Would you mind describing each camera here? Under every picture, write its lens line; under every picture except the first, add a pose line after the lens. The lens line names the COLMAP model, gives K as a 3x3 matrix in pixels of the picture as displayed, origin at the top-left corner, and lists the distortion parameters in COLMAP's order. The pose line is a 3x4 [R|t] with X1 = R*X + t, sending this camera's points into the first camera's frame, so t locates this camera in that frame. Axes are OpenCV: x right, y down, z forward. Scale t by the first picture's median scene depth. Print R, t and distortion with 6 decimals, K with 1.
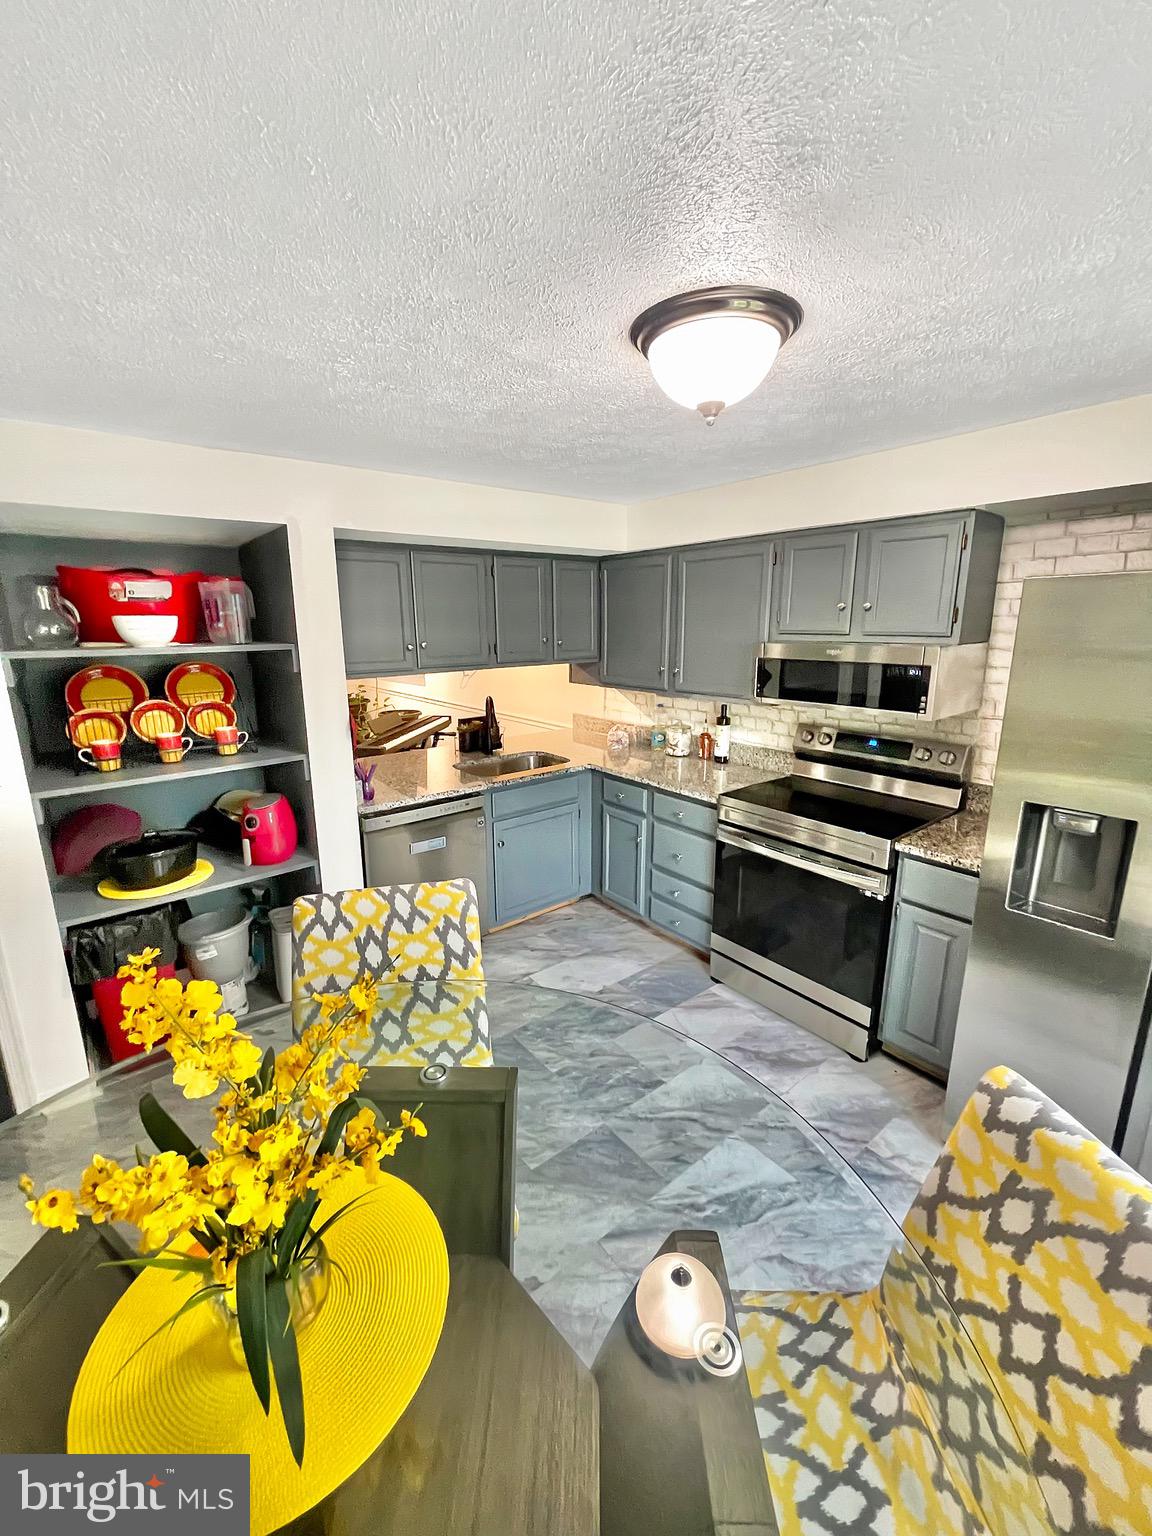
lens RADIAL K [[618.9, 0, 572.3], [0, 618.9, 762.7], [0, 0, 1]] dist [-0.012109, 0.006972]
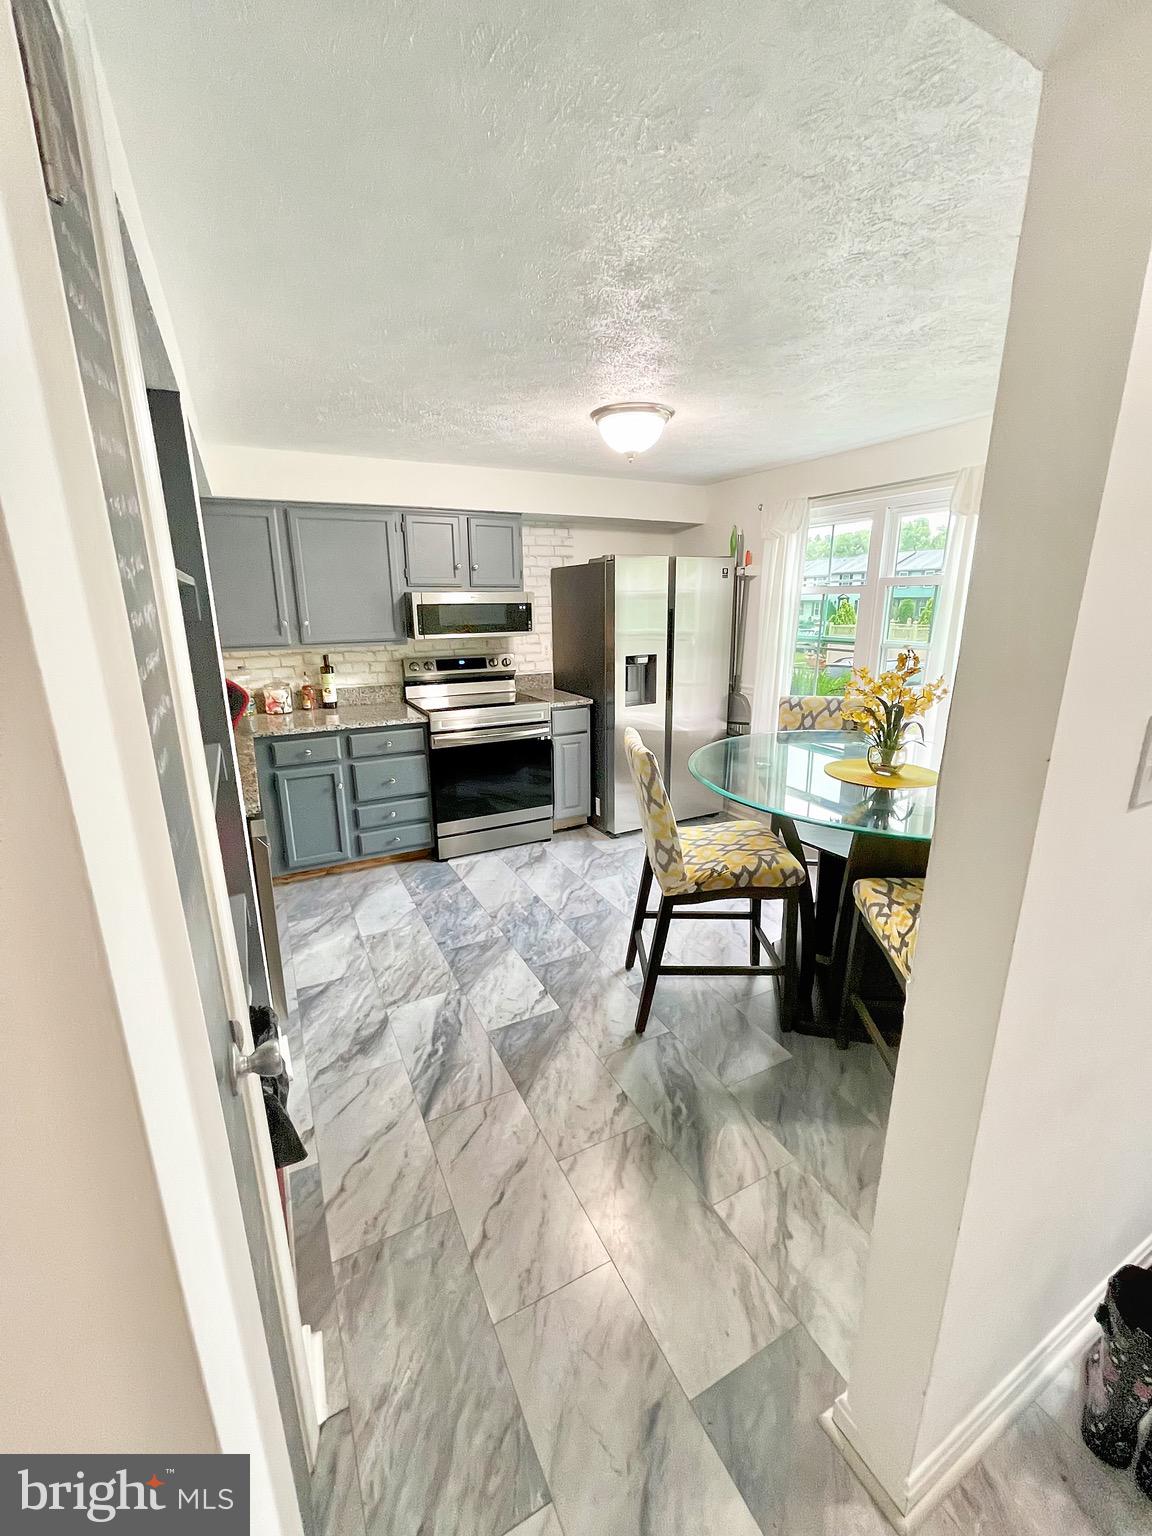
lens RADIAL K [[634.2, 0, 574.2], [0, 634.2, 743.0], [0, 0, 1]] dist [0.044722, 0.000064]
pose [[0.200935, -0.218439, 0.954940, -0.848814], [0.228975, 0.958290, 0.171026, -0.039476], [-0.952468, 0.184292, 0.242571, 0.358859]]
